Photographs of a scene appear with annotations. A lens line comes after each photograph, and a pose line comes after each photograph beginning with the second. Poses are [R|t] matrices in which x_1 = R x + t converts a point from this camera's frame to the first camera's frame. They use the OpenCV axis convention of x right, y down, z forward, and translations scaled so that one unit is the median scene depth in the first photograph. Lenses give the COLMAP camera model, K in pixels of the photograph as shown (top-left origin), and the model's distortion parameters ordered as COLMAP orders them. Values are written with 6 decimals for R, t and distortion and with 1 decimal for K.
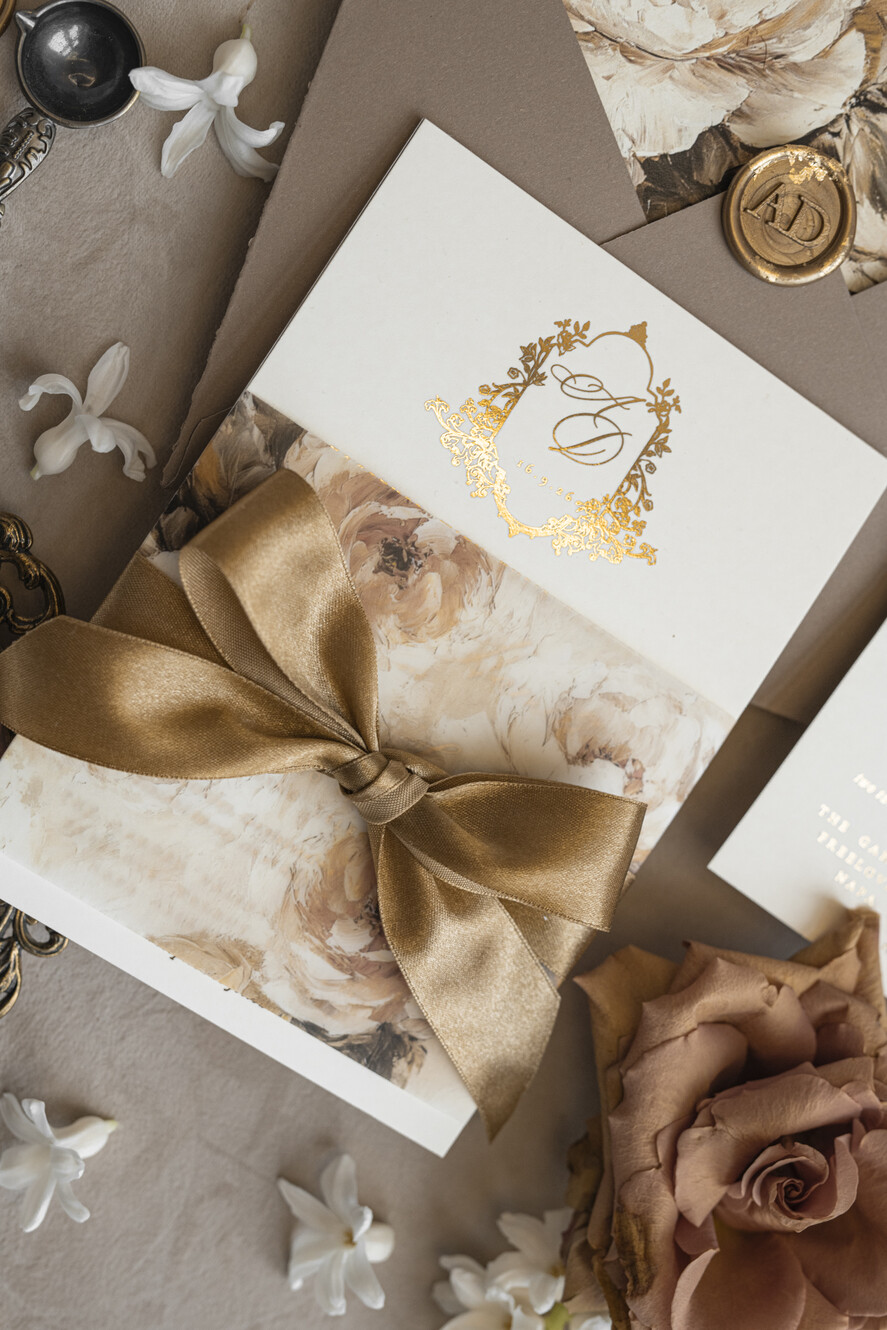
lens RADIAL K [[1963.1, 0, 443.5], [0, 1963.1, 665.0], [0, 0, 1]] dist [-0.024717, -0.009101]
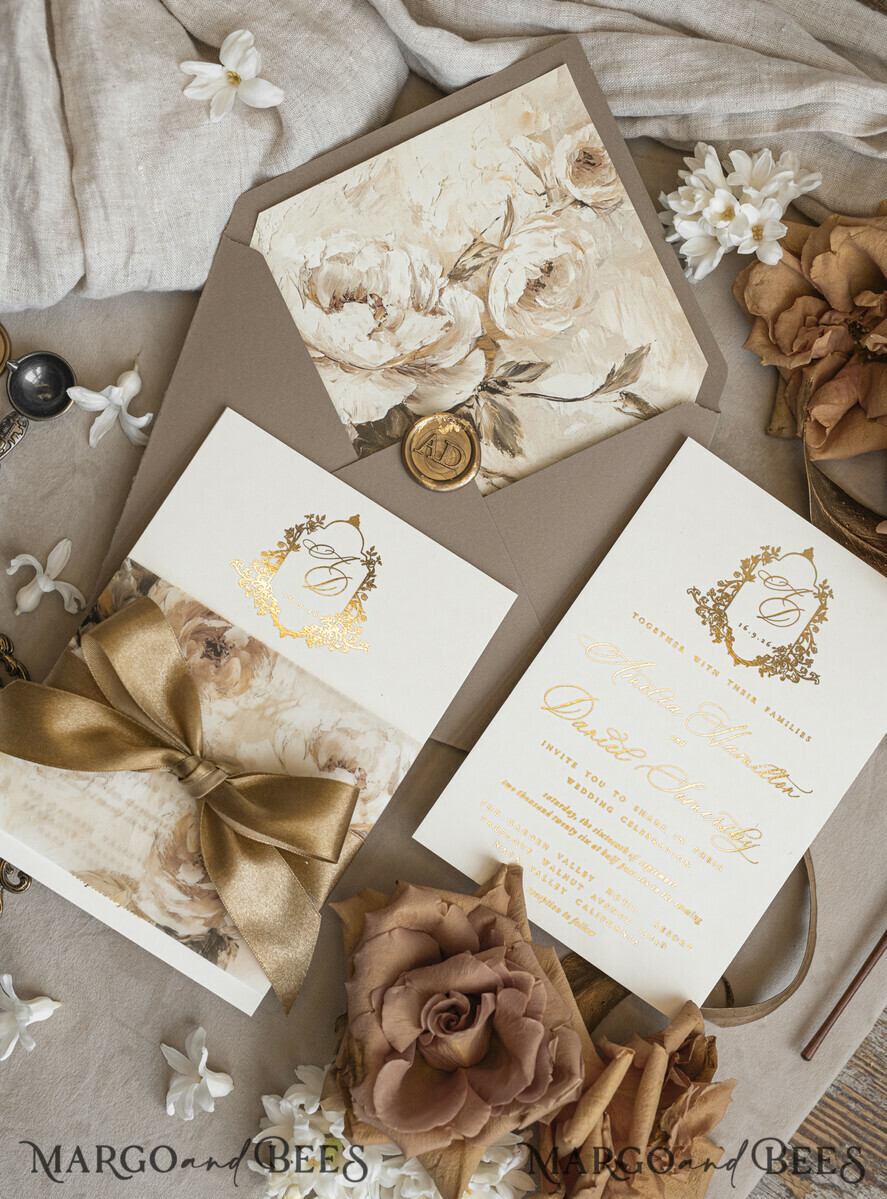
lens RADIAL K [[1896.2, 0, 437.3], [0, 1896.2, 633.9], [0, 0, 1]] dist [-0.021873, 0.064596]
pose [[0.993503, -0.036462, -0.107807, 0.349479], [0.013626, 0.978582, -0.205408, 0.275910], [0.112987, 0.202605, 0.972721, -0.610311]]
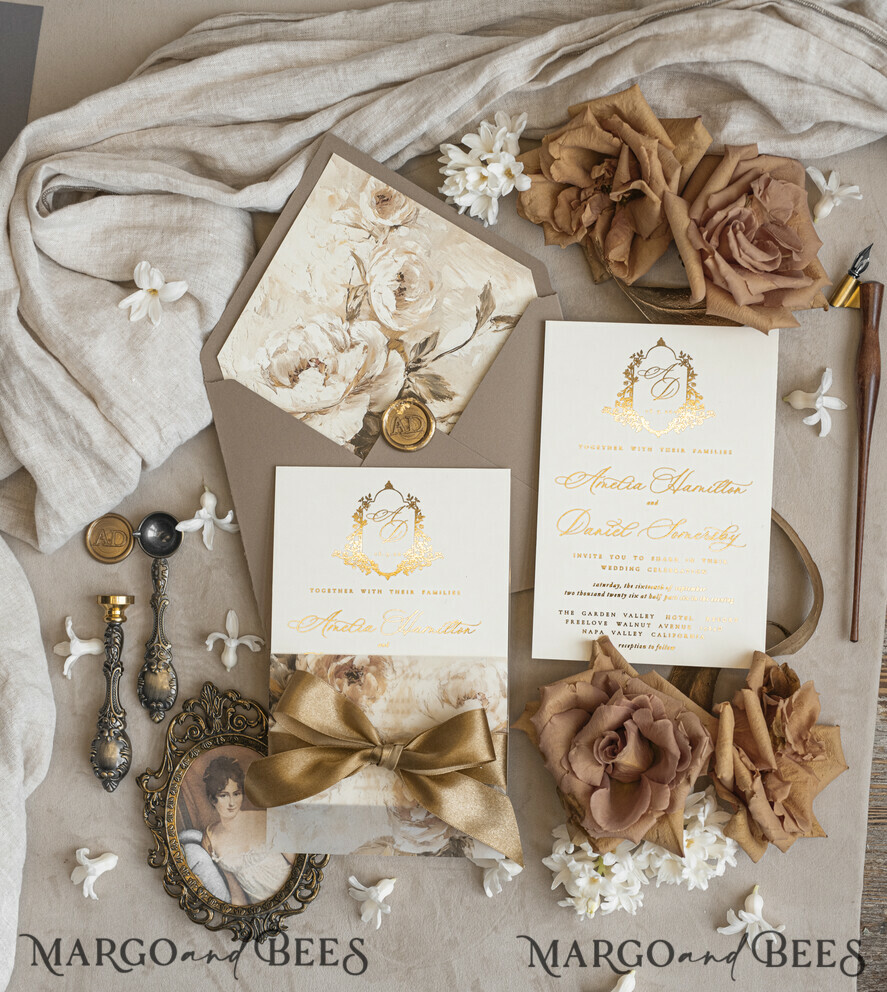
lens RADIAL K [[1896.9, 0, 441.1], [0, 1896.9, 539.5], [0, 0, 1]] dist [-0.002033, 0.031782]
pose [[0.793371, -0.560697, -0.237026, 0.712698], [0.517628, 0.826293, -0.222038, 0.463318], [0.320349, 0.053468, 0.945790, -1.309414]]
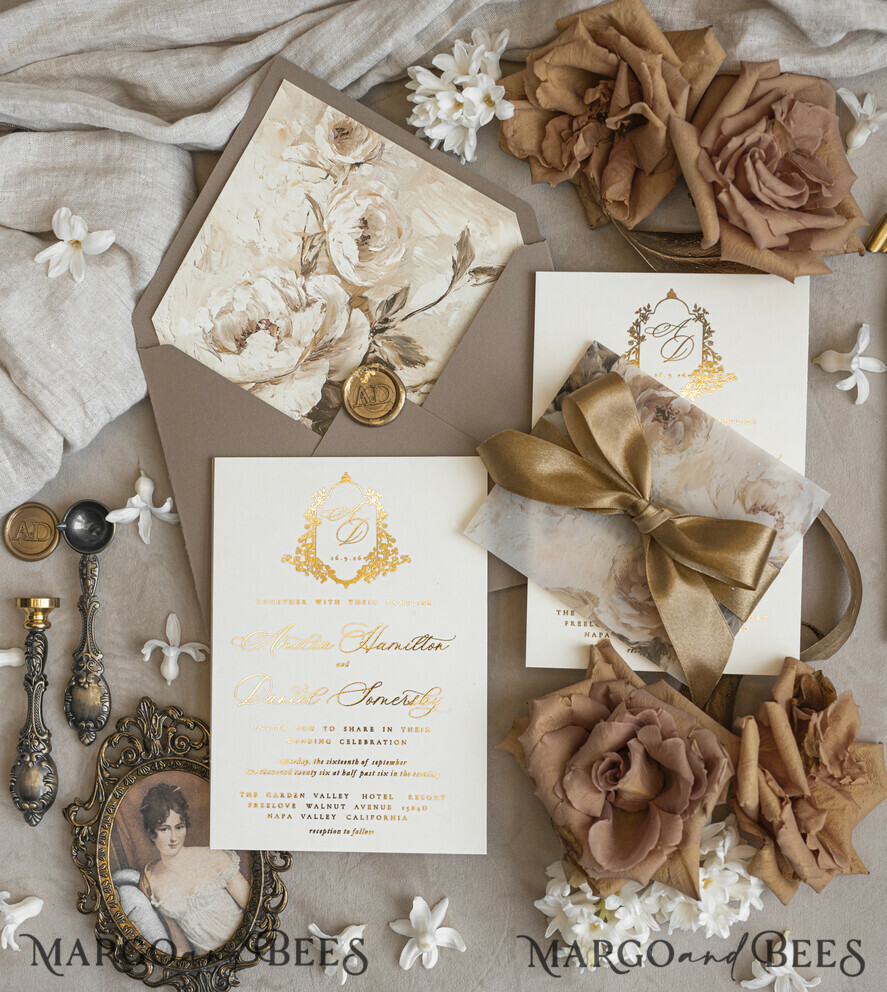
lens RADIAL K [[1896.9, 0, 441.1], [0, 1896.9, 539.5], [0, 0, 1]] dist [-0.002033, 0.031782]
pose [[0.784771, -0.568726, -0.246345, 0.665649], [0.521575, 0.820718, -0.233196, 0.433945], [0.334804, 0.054518, 0.940709, -0.951879]]
